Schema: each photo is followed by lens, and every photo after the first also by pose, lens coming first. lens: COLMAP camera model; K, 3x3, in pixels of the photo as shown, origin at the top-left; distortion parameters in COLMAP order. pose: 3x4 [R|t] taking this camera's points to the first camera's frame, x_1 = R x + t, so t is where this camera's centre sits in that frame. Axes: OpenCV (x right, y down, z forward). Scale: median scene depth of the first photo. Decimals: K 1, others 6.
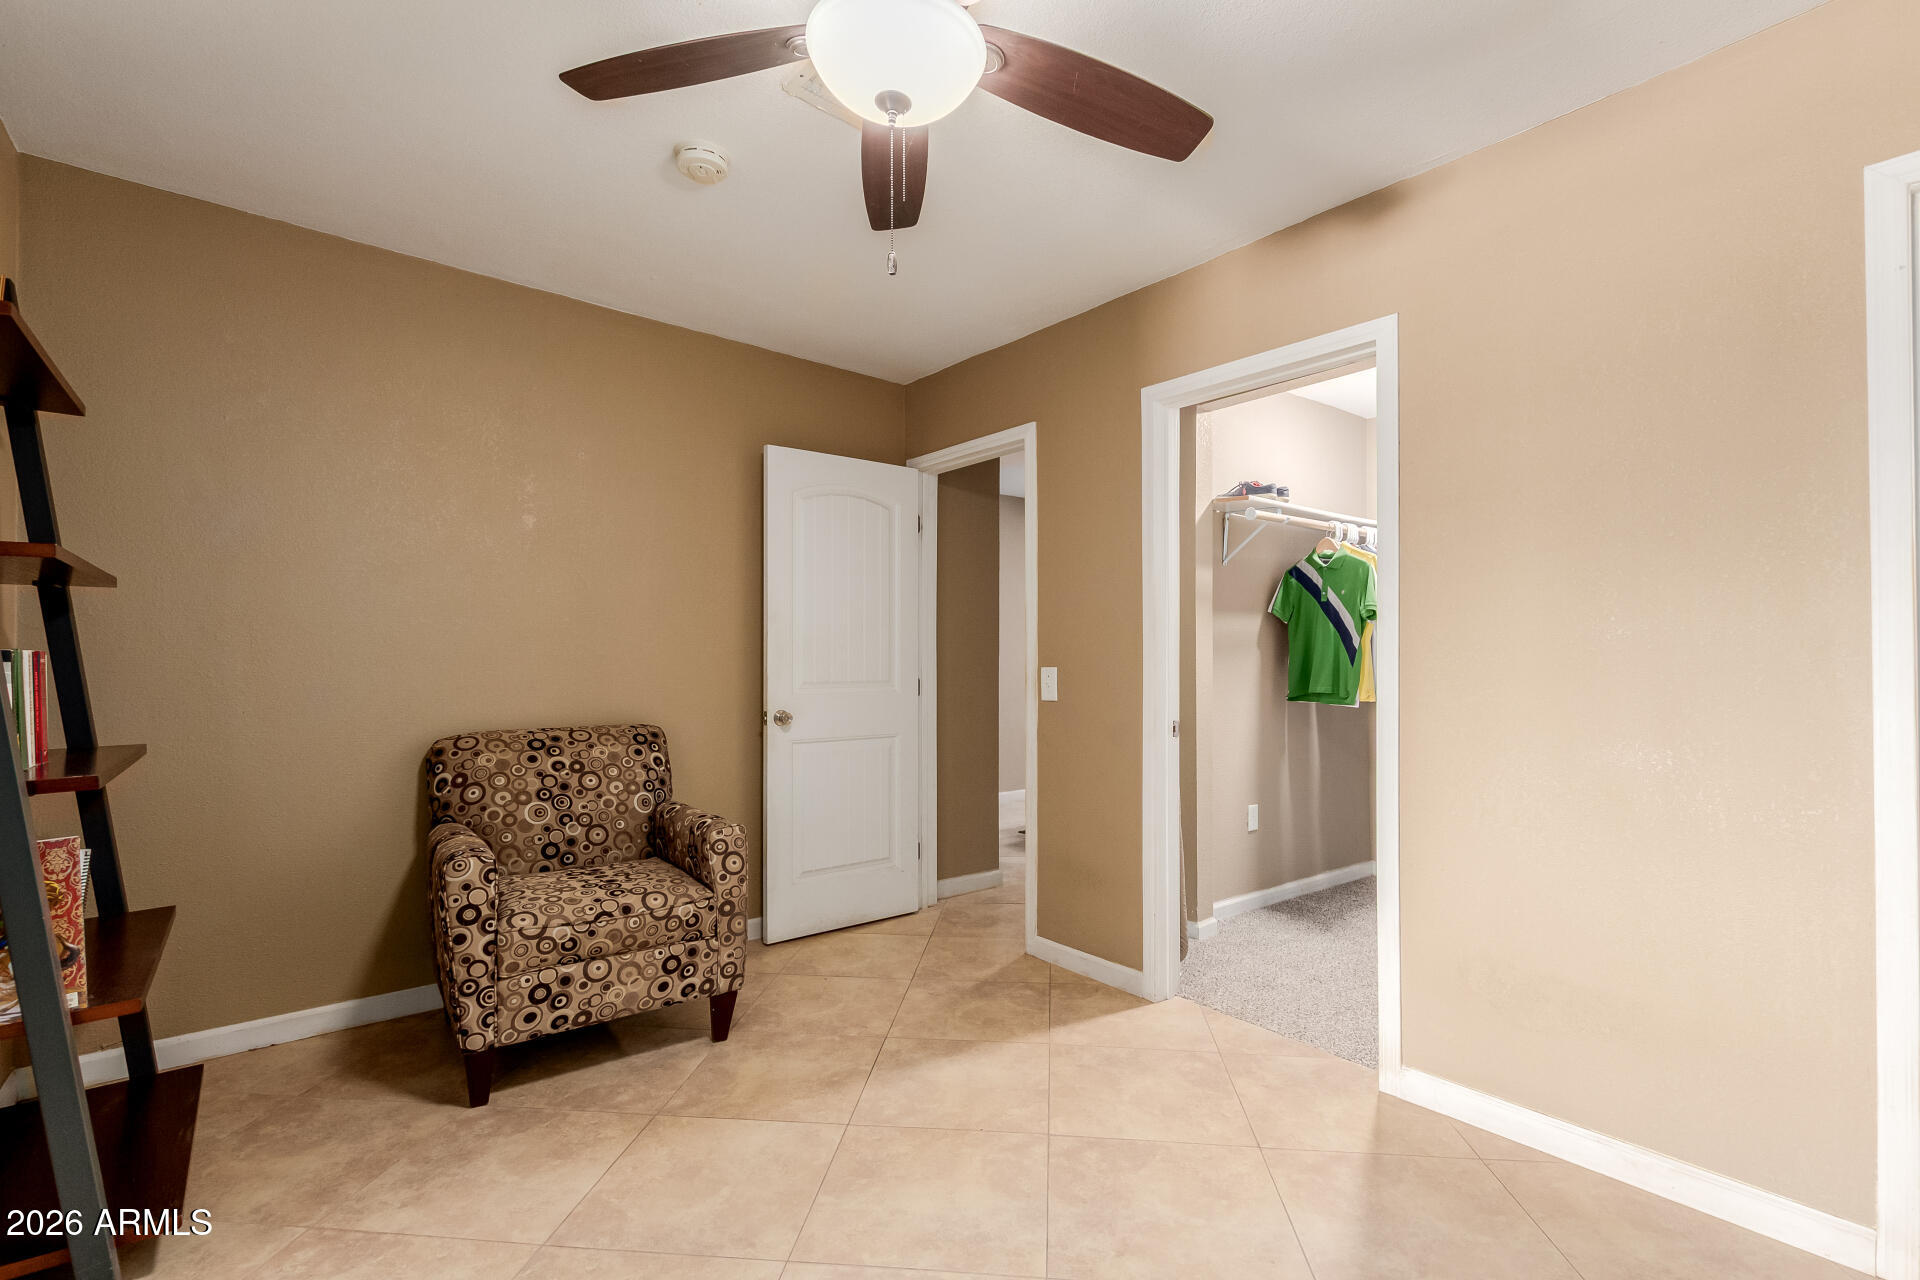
lens RADIAL K [[885.1, 0, 966.5], [0, 885.1, 642.1], [0, 0, 1]] dist [0.008121, 0.000533]
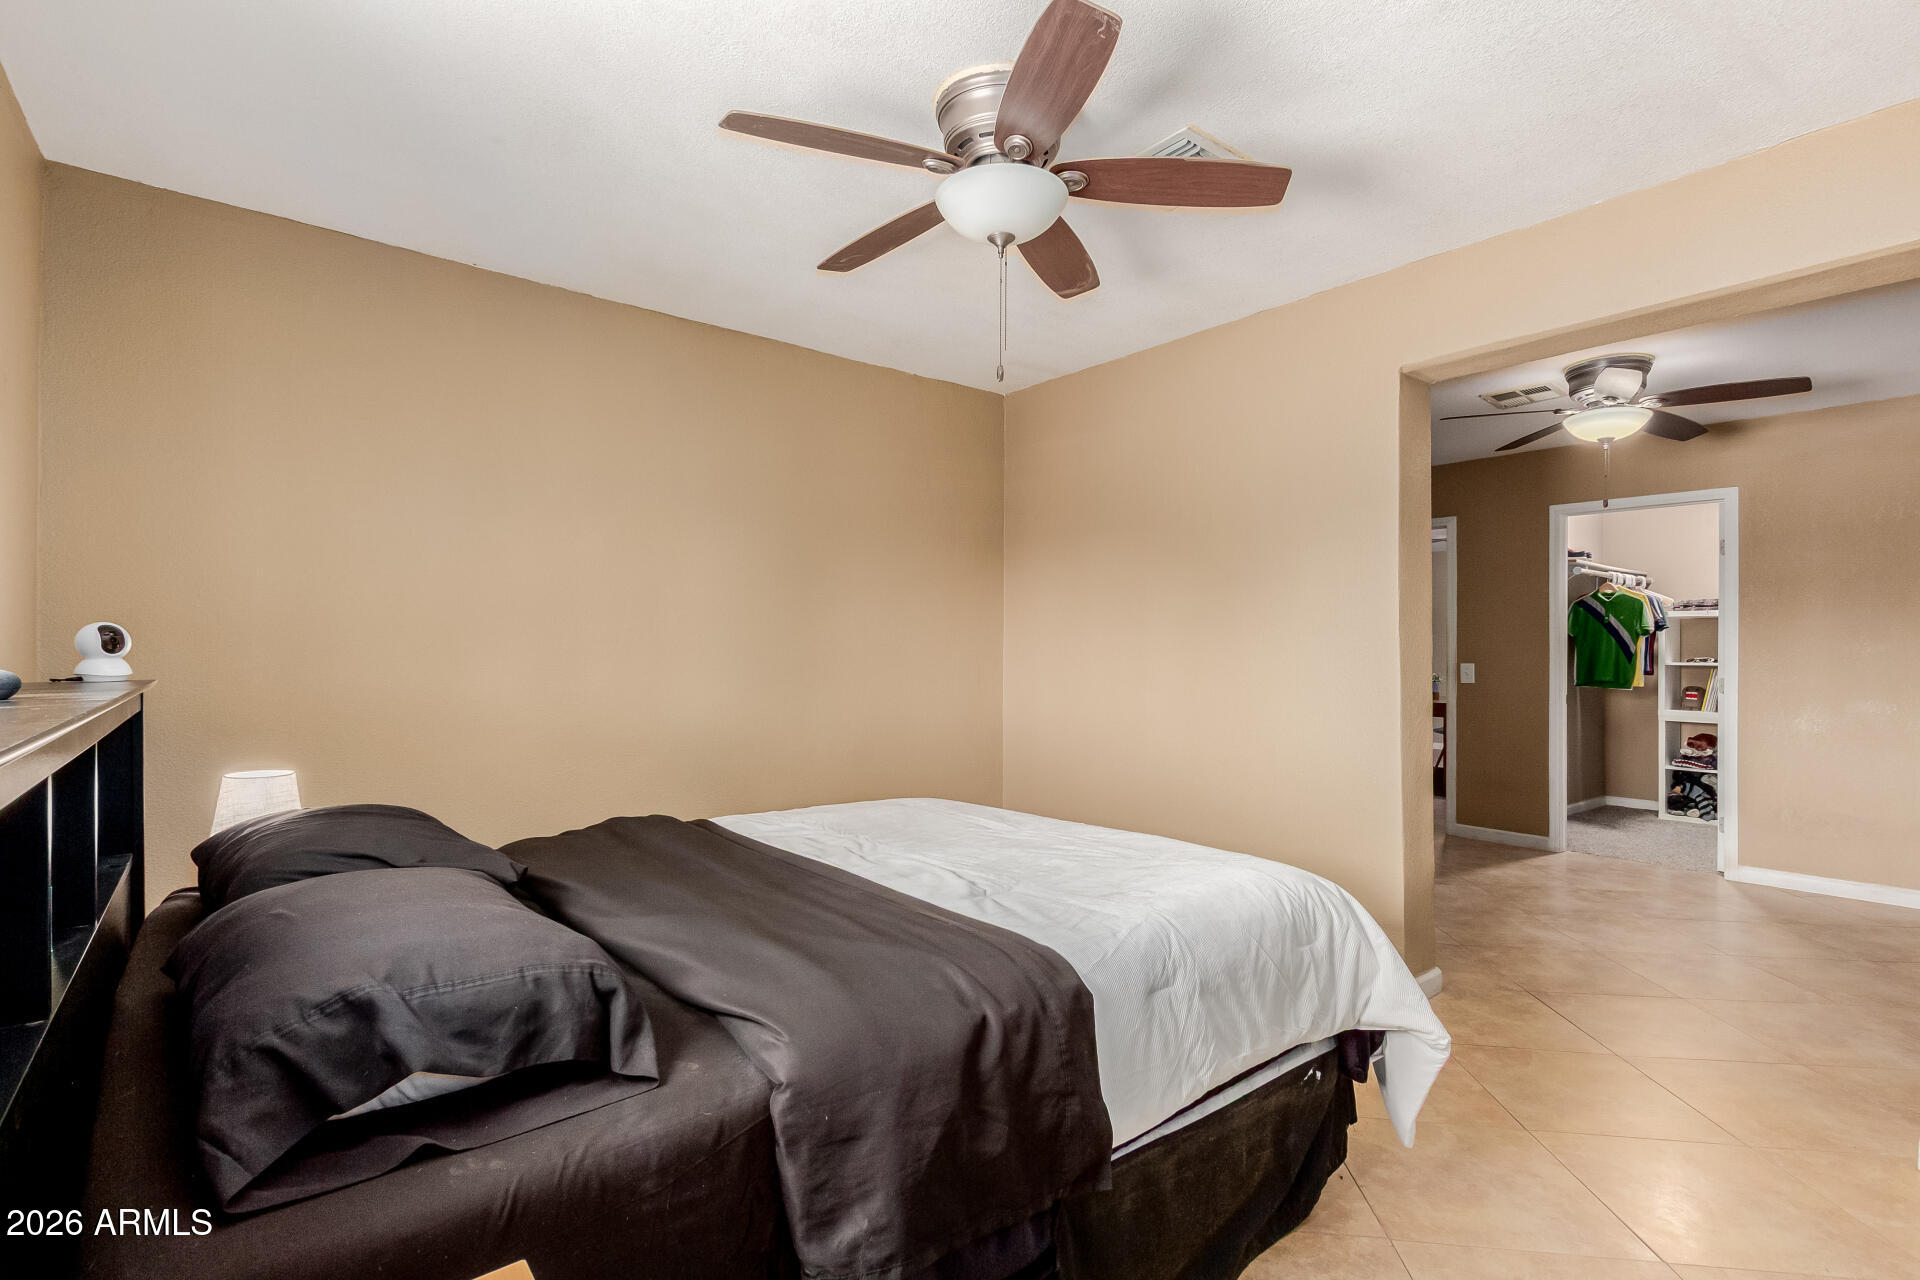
lens RADIAL K [[885.1, 0, 966.5], [0, 885.1, 642.1], [0, 0, 1]] dist [0.008121, 0.000533]
pose [[0.999989, 0.001939, -0.004292, -0.748796], [-0.001939, 0.999998, -0.000139, -0.009865], [0.004292, 0.000147, 0.999991, -0.603815]]
